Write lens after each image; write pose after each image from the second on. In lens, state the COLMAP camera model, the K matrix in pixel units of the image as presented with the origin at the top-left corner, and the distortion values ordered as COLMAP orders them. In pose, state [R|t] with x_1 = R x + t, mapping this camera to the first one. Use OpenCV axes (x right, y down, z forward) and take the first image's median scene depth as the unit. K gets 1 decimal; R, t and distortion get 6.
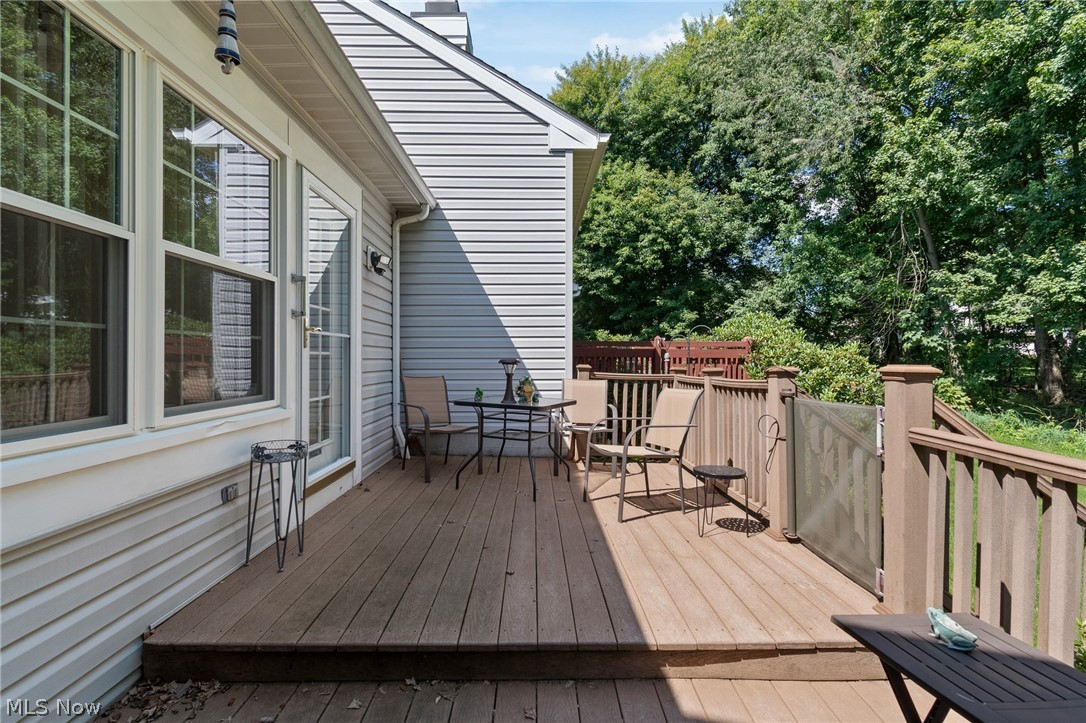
lens RADIAL K [[493.4, 0, 544.6], [0, 493.4, 357.4], [0, 0, 1]] dist [-0.000818, 0.000030]
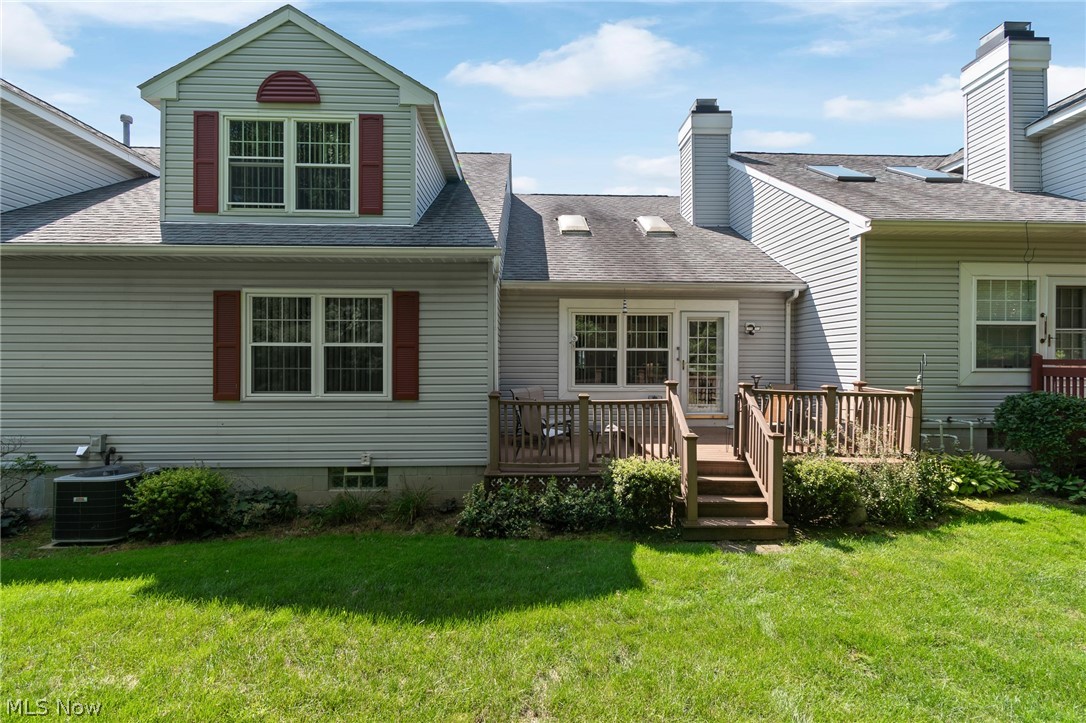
lens RADIAL K [[493.4, 0, 544.6], [0, 493.4, 357.4], [0, 0, 1]] dist [-0.000818, 0.000030]
pose [[0.016719, -0.002160, -0.999858, 1.508778], [-0.002492, 0.999994, -0.002202, -0.050567], [0.999857, 0.002528, 0.016713, 0.039394]]
